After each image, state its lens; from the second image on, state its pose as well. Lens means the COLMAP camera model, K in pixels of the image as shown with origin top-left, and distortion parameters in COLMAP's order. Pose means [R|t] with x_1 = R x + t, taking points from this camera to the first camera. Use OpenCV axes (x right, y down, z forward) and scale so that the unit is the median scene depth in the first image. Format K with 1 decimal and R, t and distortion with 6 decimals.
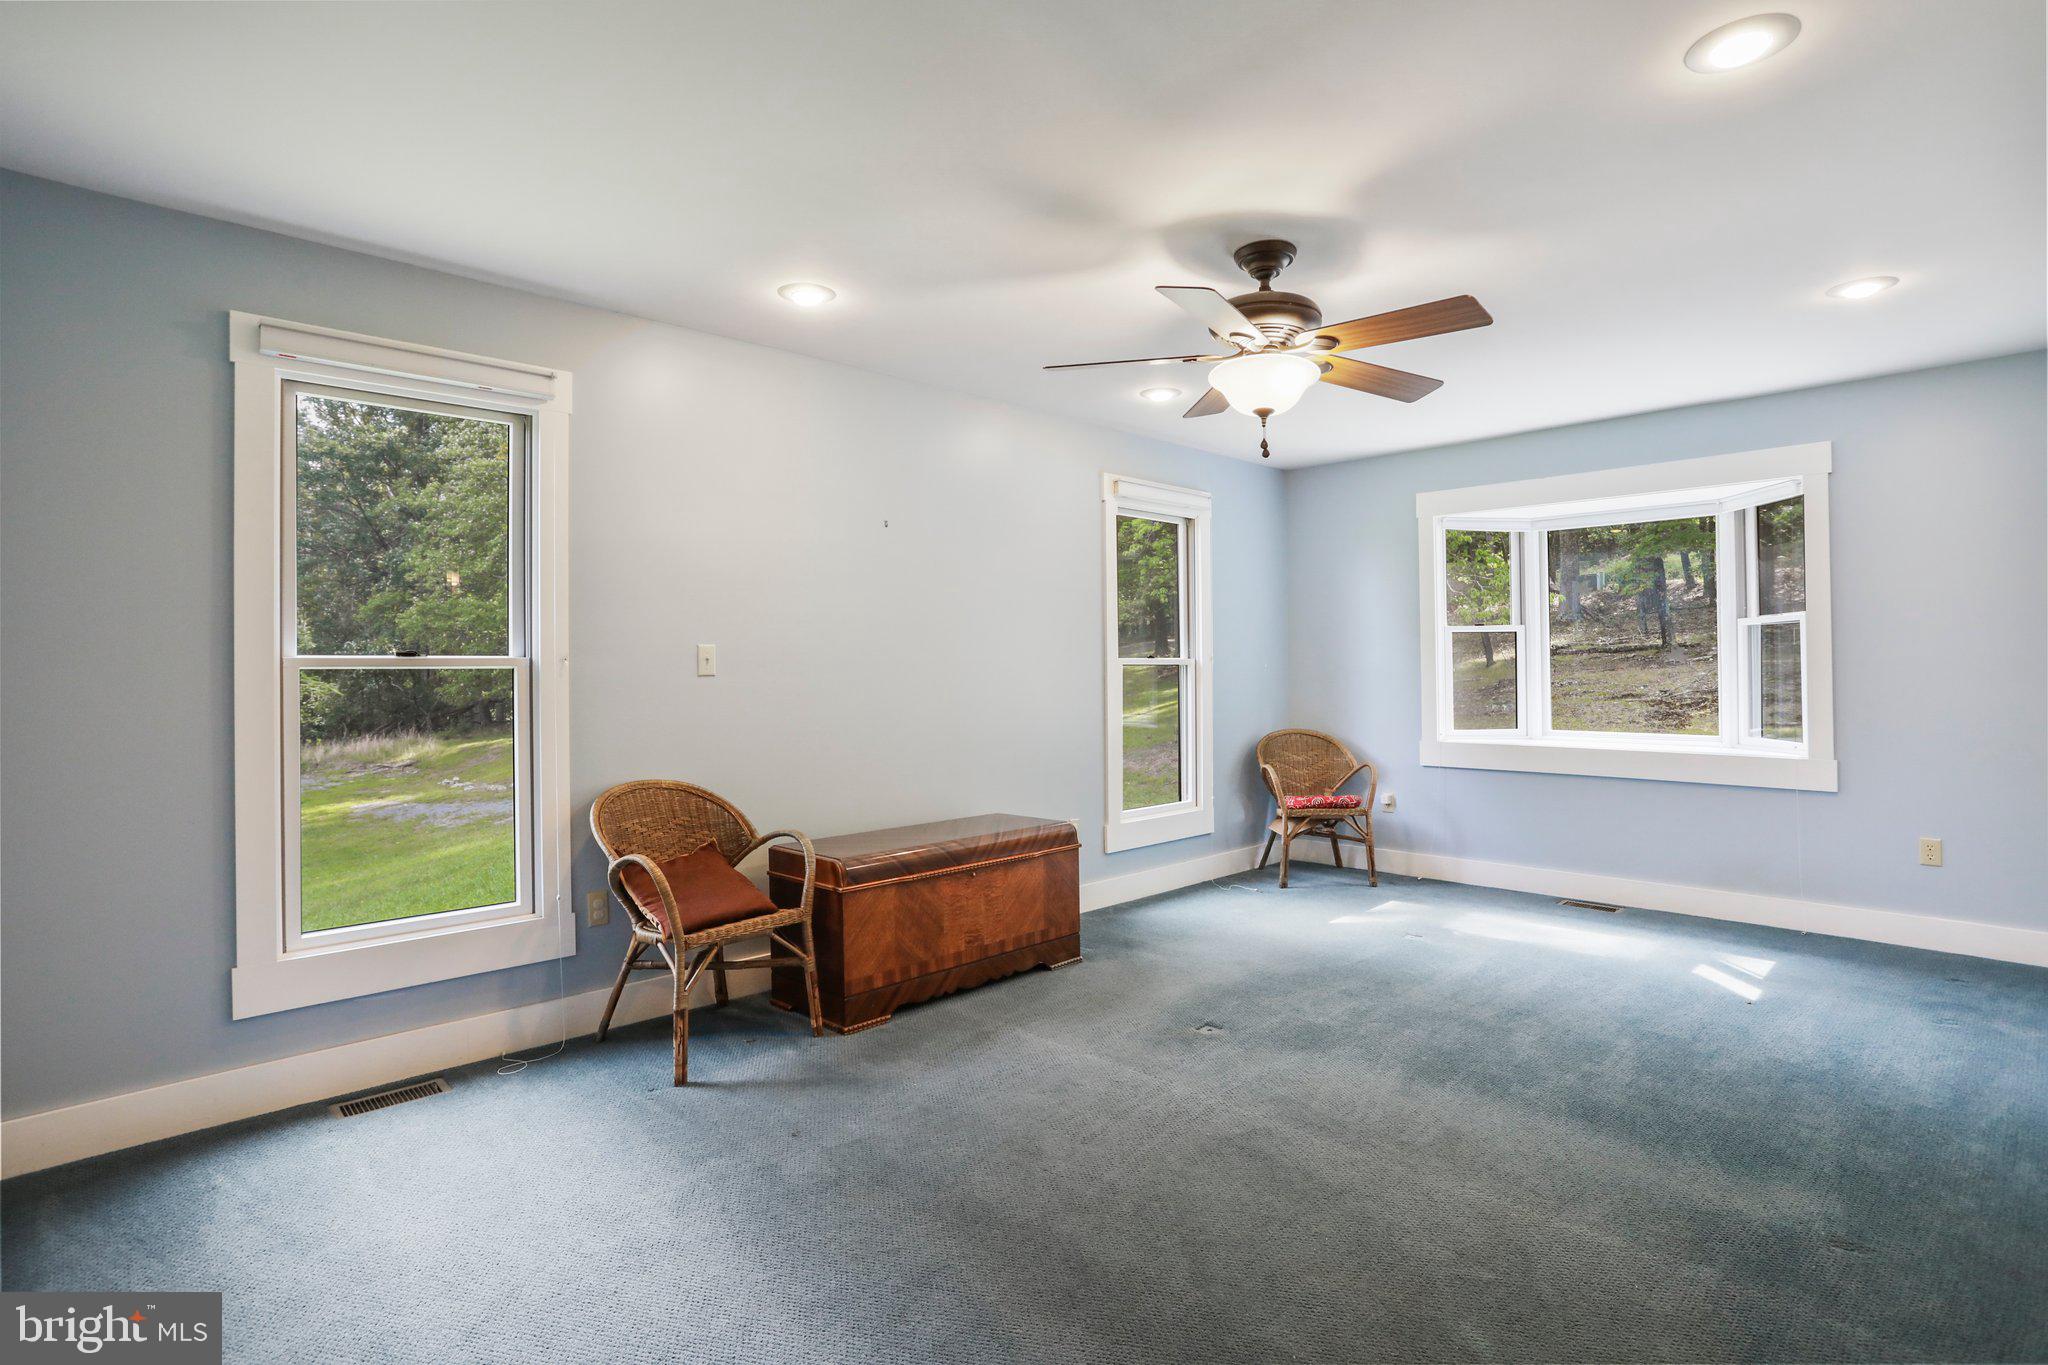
lens RADIAL K [[1078.0, 0, 1032.8], [0, 1078.0, 667.8], [0, 0, 1]] dist [-0.000850, 0.000037]
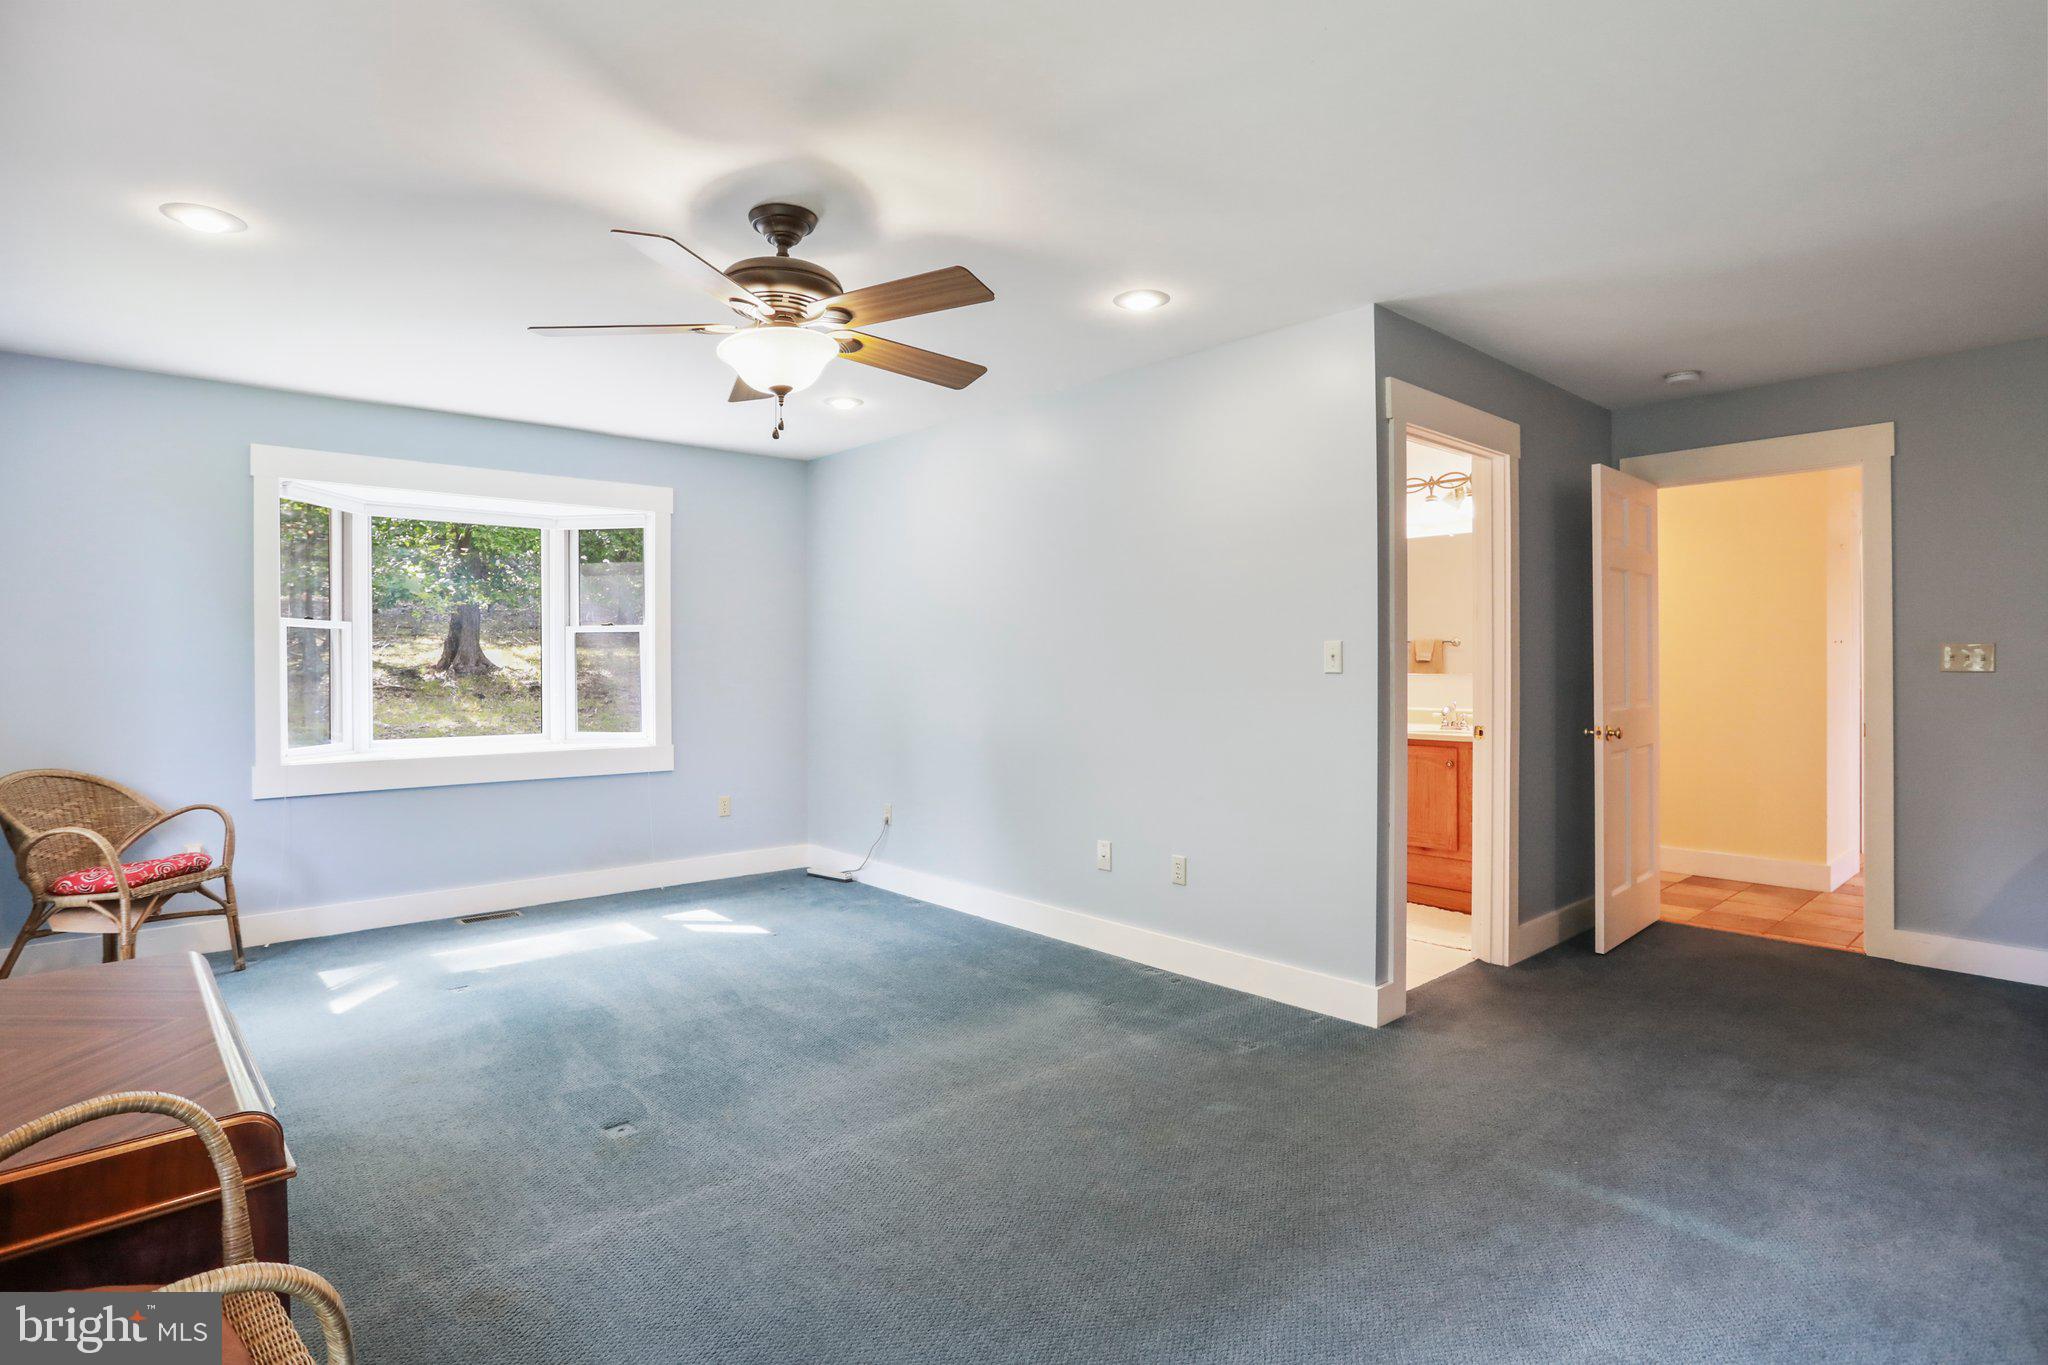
lens RADIAL K [[1078.0, 0, 1032.8], [0, 1078.0, 667.8], [0, 0, 1]] dist [-0.000850, 0.000037]
pose [[0.049919, 0.001814, 0.998752, -0.462243], [0.003883, 0.999990, -0.002010, 0.001176], [-0.998746, 0.003979, 0.049911, 0.503685]]
